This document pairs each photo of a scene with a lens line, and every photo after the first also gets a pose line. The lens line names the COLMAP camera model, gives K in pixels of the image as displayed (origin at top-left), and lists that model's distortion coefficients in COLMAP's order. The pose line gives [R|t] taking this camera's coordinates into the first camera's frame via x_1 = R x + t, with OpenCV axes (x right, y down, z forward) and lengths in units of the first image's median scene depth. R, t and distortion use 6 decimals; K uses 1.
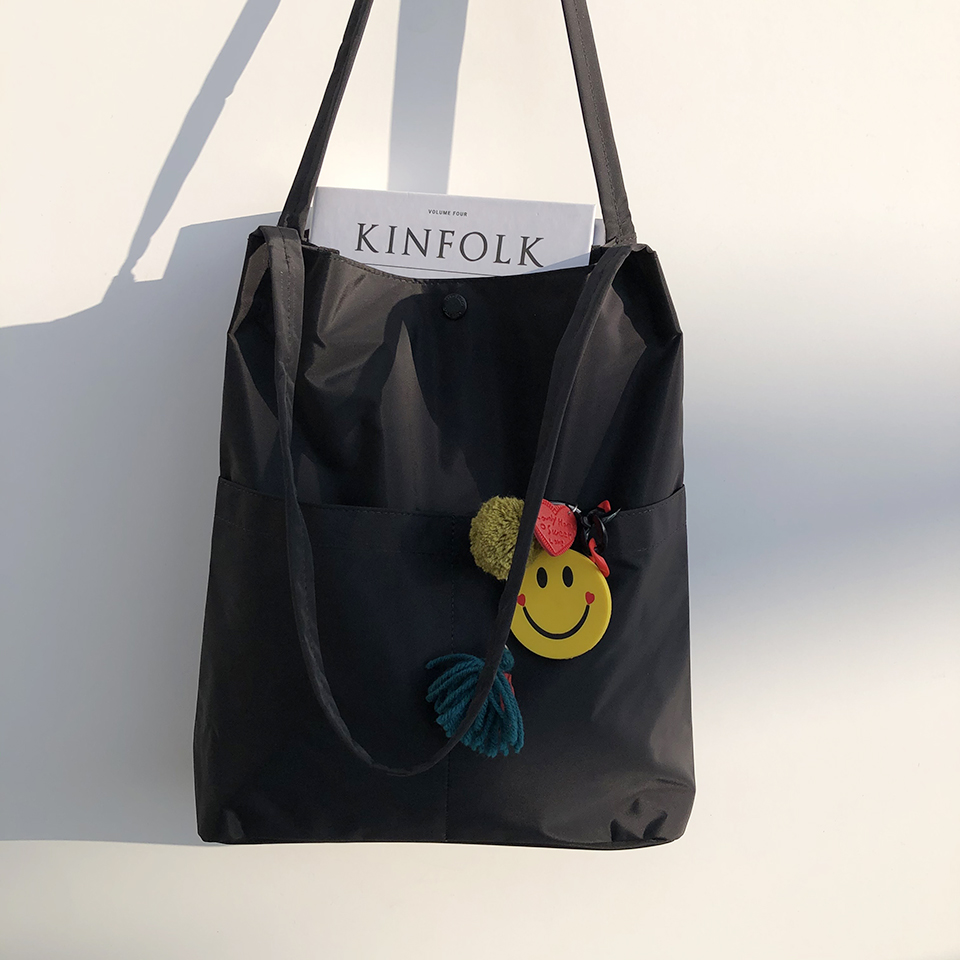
lens RADIAL K [[1026.2, 0, 478.8], [0, 1026.2, 456.7], [0, 0, 1]] dist [0.034636, -0.046398]
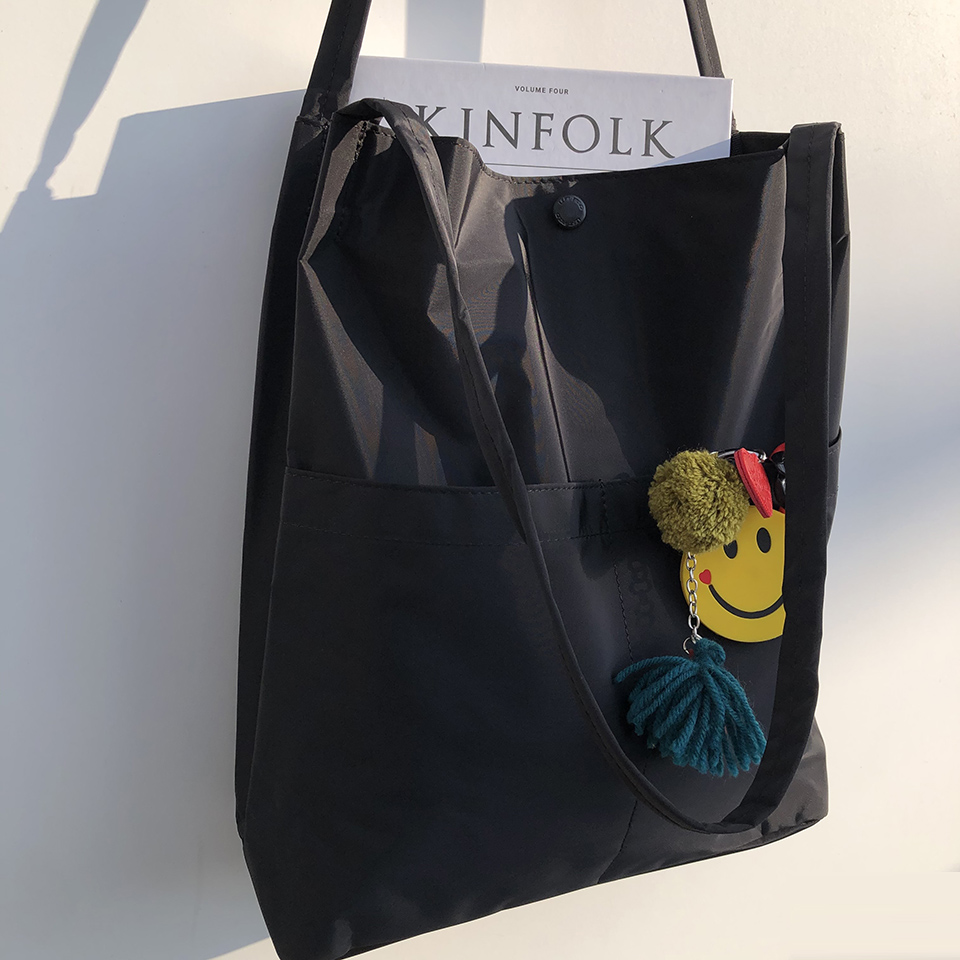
lens RADIAL K [[1026.2, 0, 478.8], [0, 1026.2, 456.7], [0, 0, 1]] dist [0.034636, -0.046398]
pose [[0.932874, -0.111501, 0.342512, -0.369029], [0.095376, 0.993406, 0.063625, -0.020386], [-0.347348, -0.026687, 0.937357, 0.296613]]
